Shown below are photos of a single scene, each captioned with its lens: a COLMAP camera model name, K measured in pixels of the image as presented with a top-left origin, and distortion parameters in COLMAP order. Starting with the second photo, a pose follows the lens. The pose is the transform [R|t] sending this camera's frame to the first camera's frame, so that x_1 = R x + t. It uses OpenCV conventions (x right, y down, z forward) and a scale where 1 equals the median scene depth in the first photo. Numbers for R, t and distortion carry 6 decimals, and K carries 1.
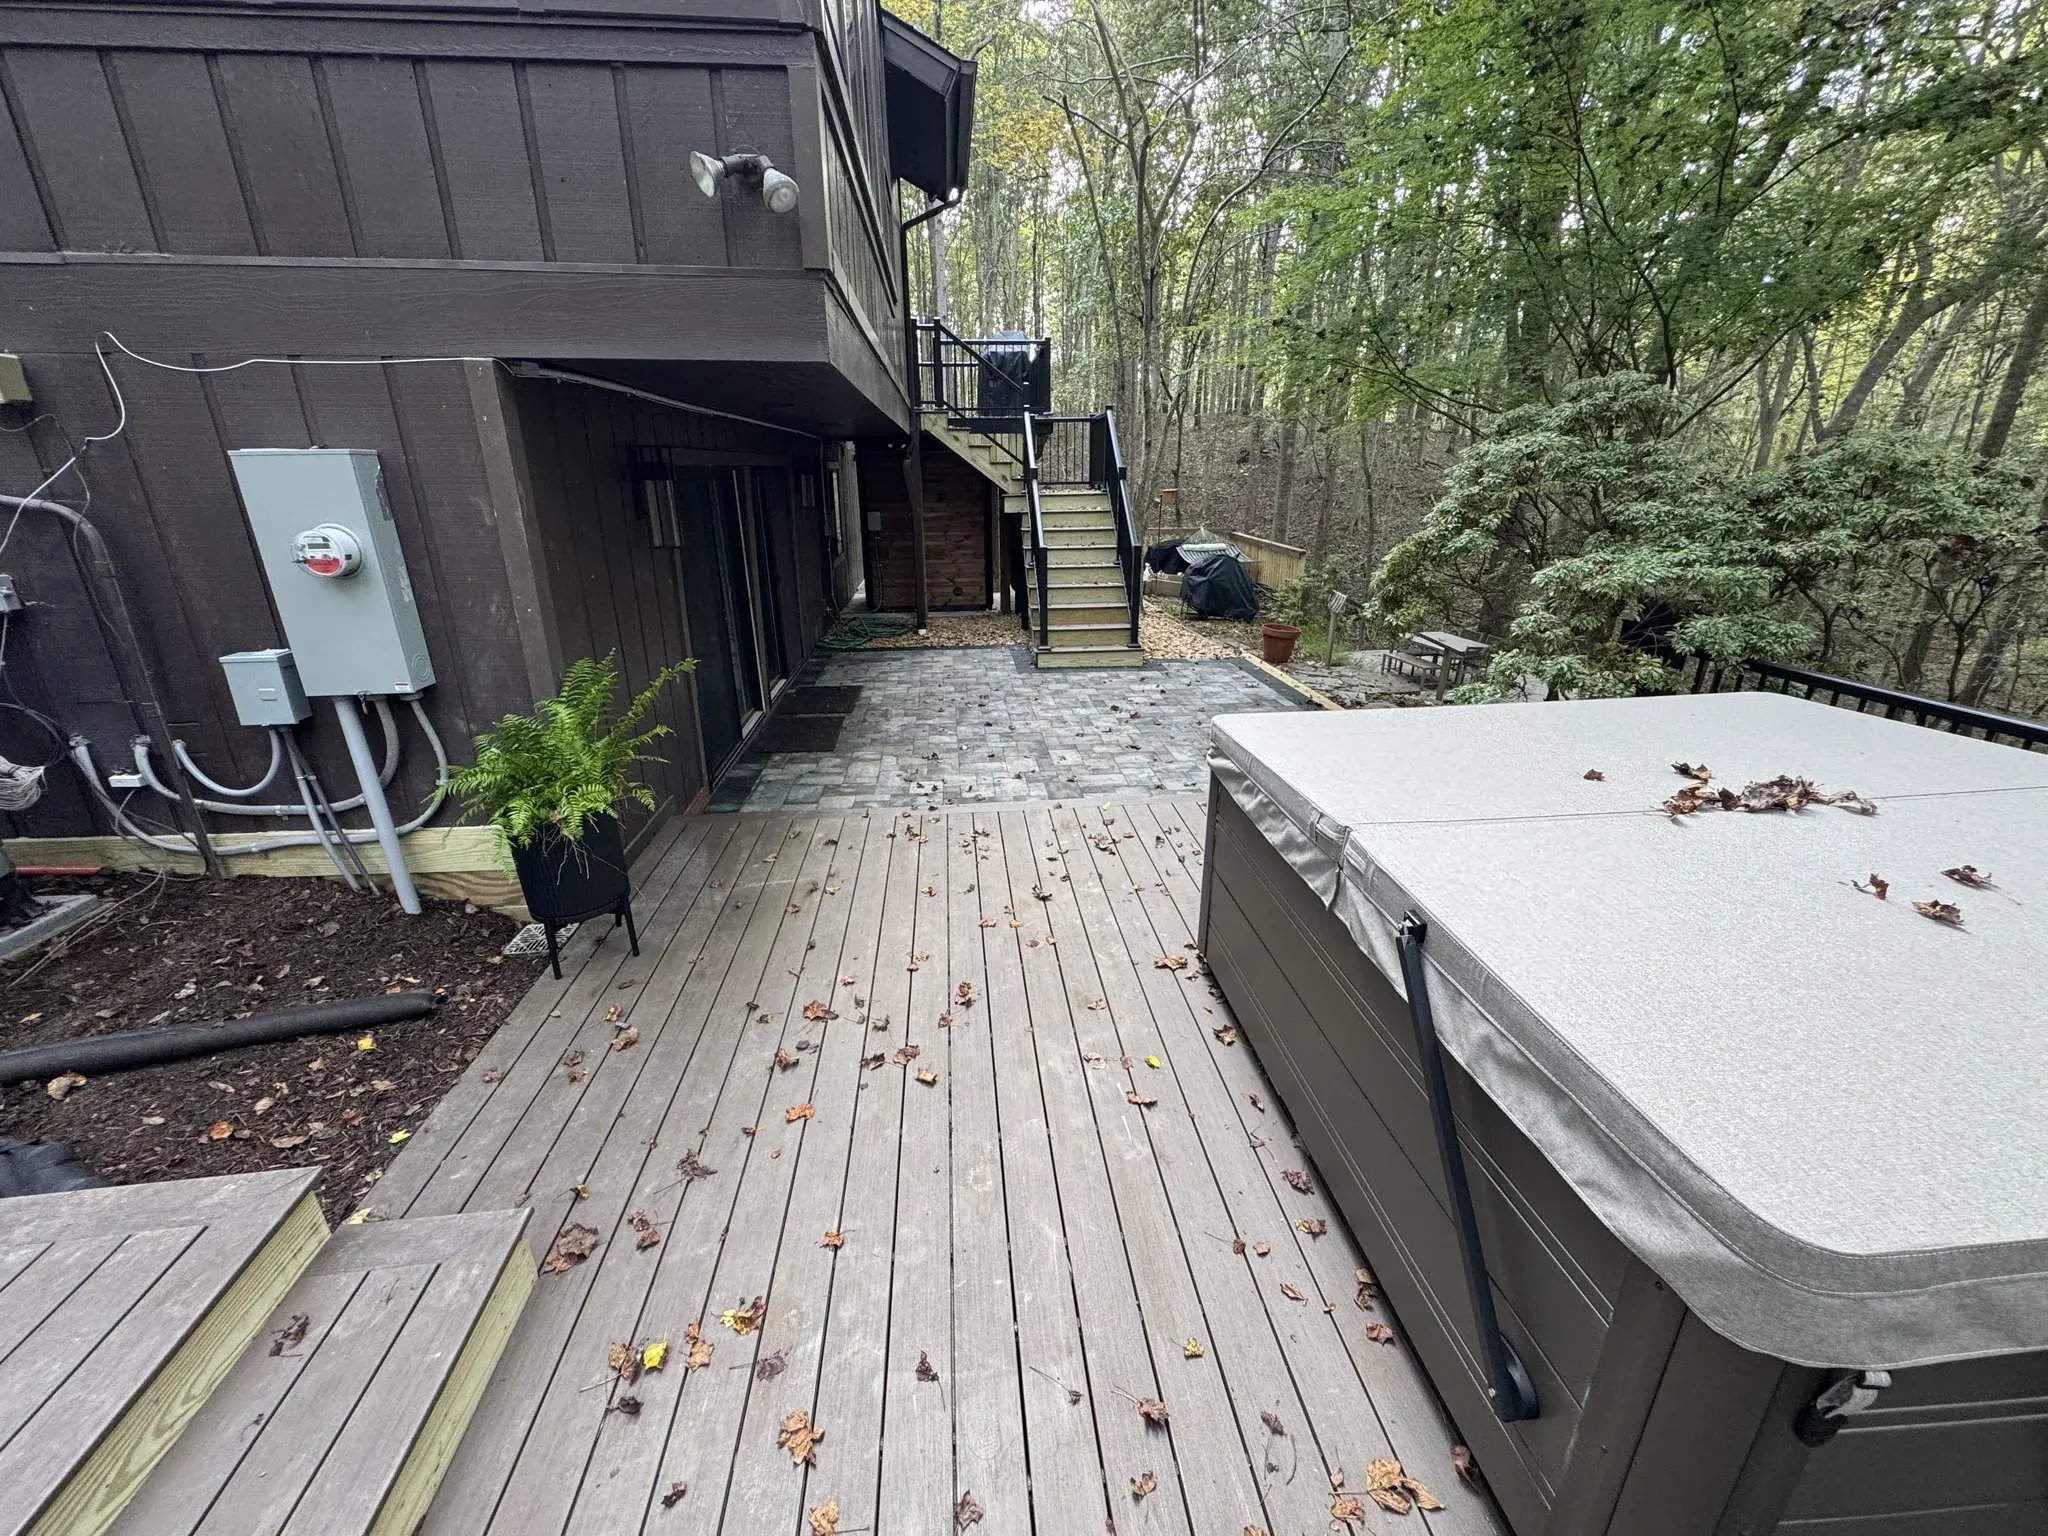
lens RADIAL K [[812.9, 0, 1017.8], [0, 812.9, 766.8], [0, 0, 1]] dist [-0.002179, 0.000048]
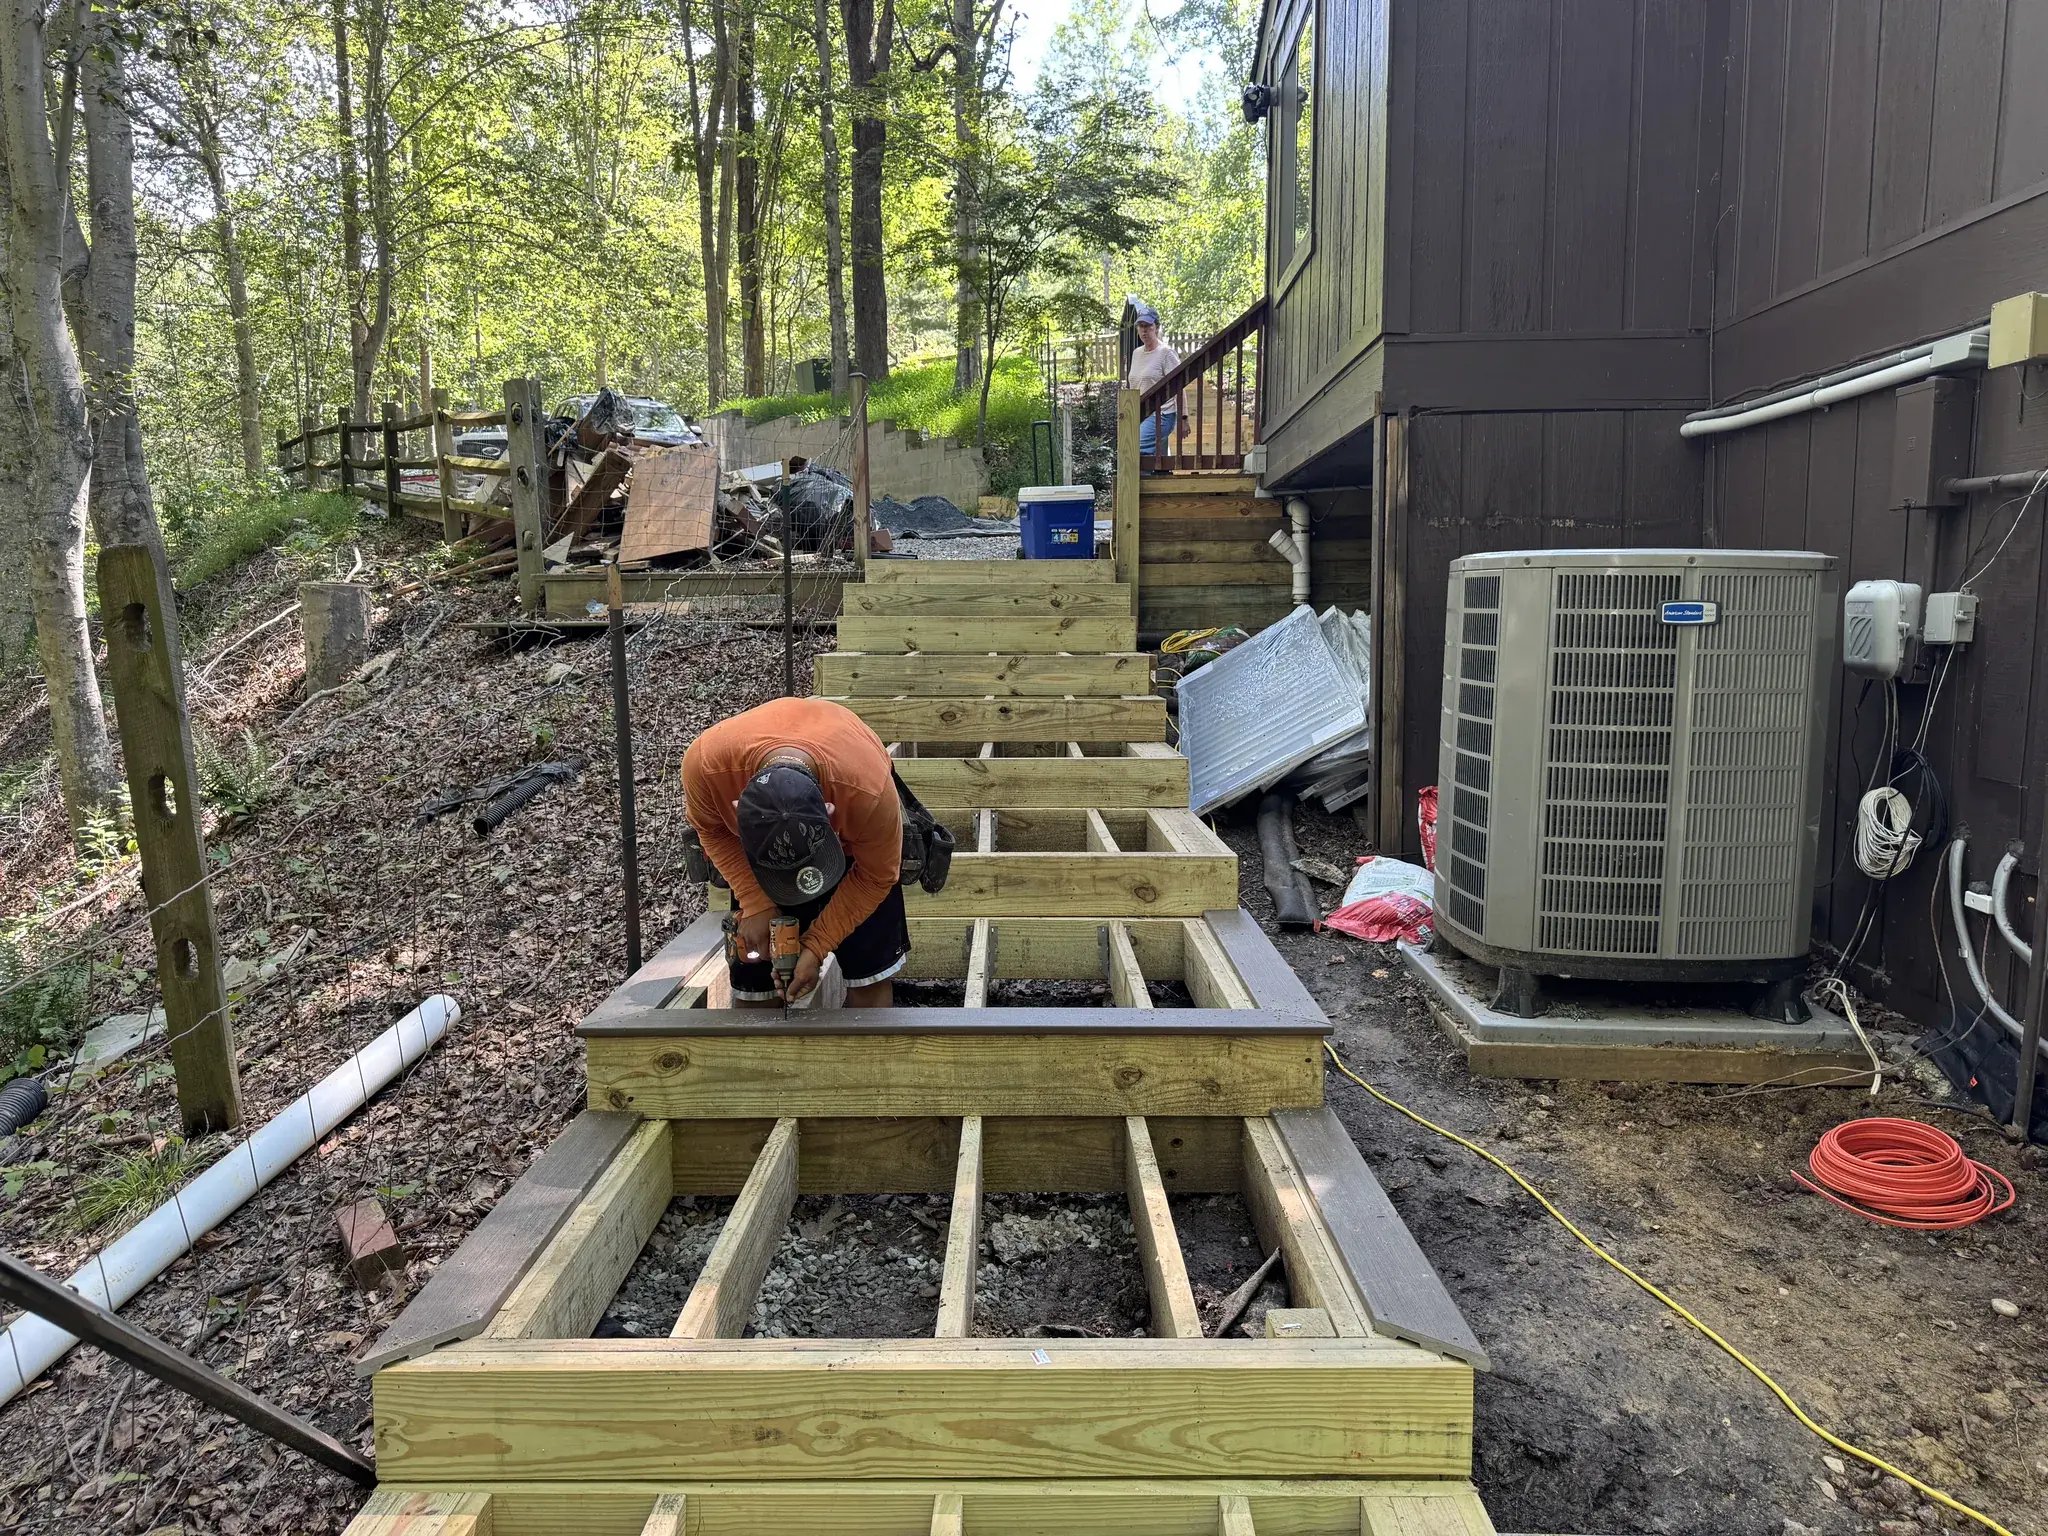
lens RADIAL K [[1443.3, 0, 1019.4], [0, 1443.3, 783.4], [0, 0, 1]] dist [0.015375, -0.023783]
pose [[-0.119850, 0.122664, -0.985185, 0.188716], [-0.332563, 0.930046, 0.156256, 0.005553], [0.935435, 0.346363, -0.070672, 0.384776]]
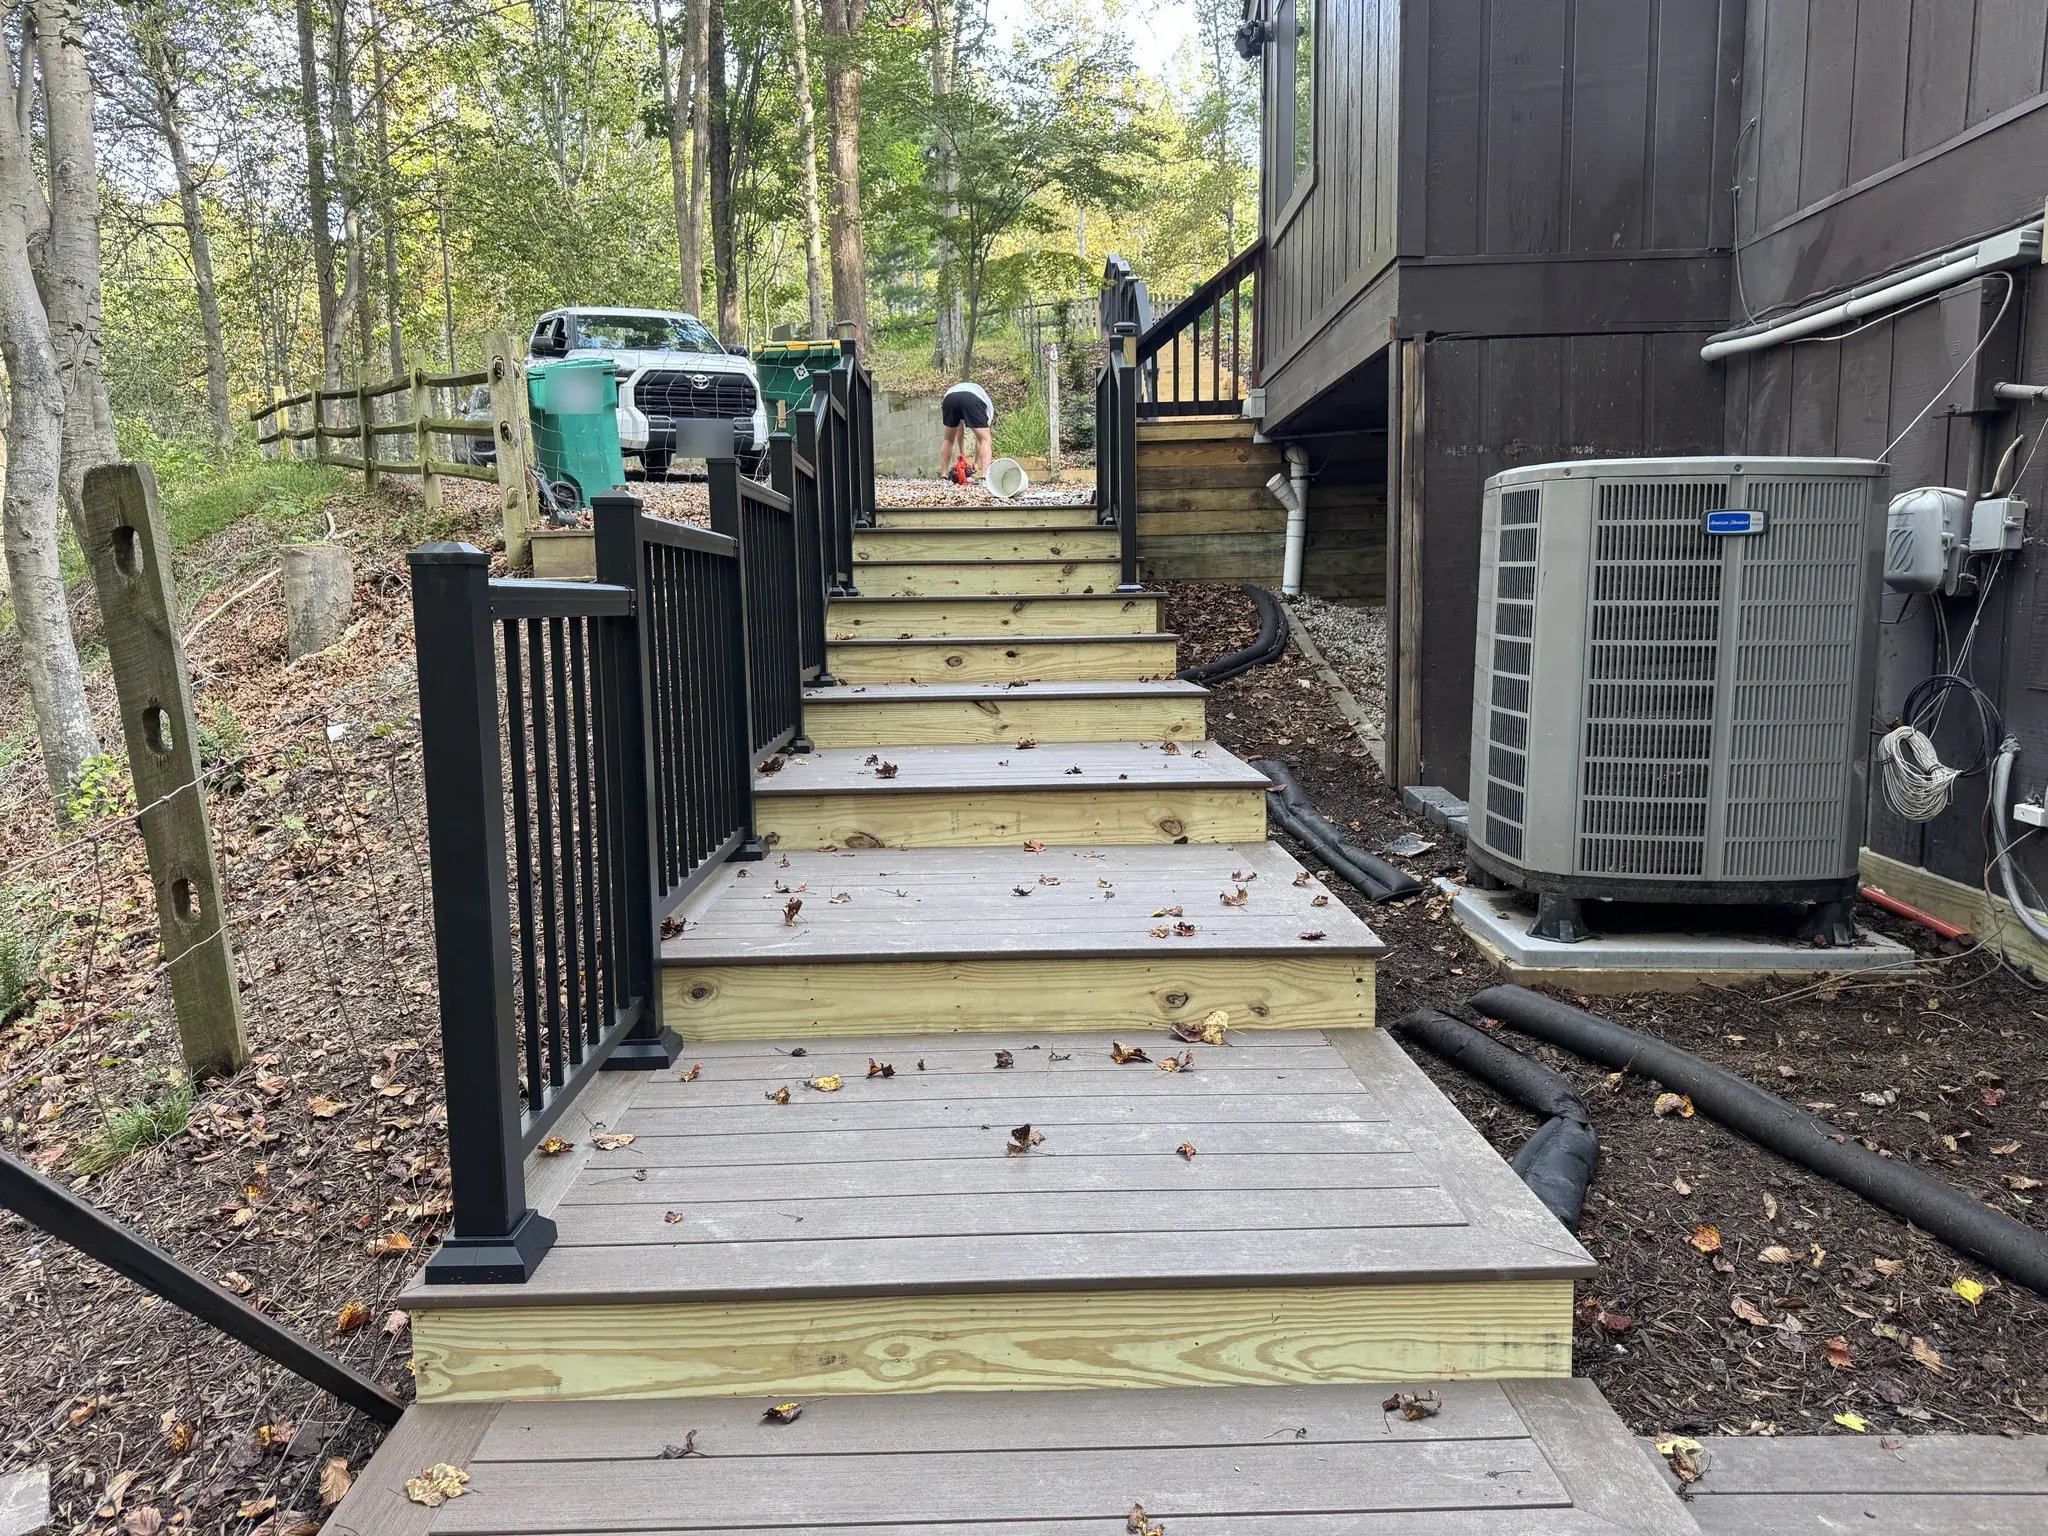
lens RADIAL K [[1443.3, 0, 1021.6], [0, 1443.3, 780.2], [0, 0, 1]] dist [0.015375, -0.023783]
pose [[-0.104193, 0.141738, -0.984406, 0.153301], [-0.320947, 0.932047, 0.168169, 0.069968], [0.941348, 0.333464, -0.051622, 0.354027]]
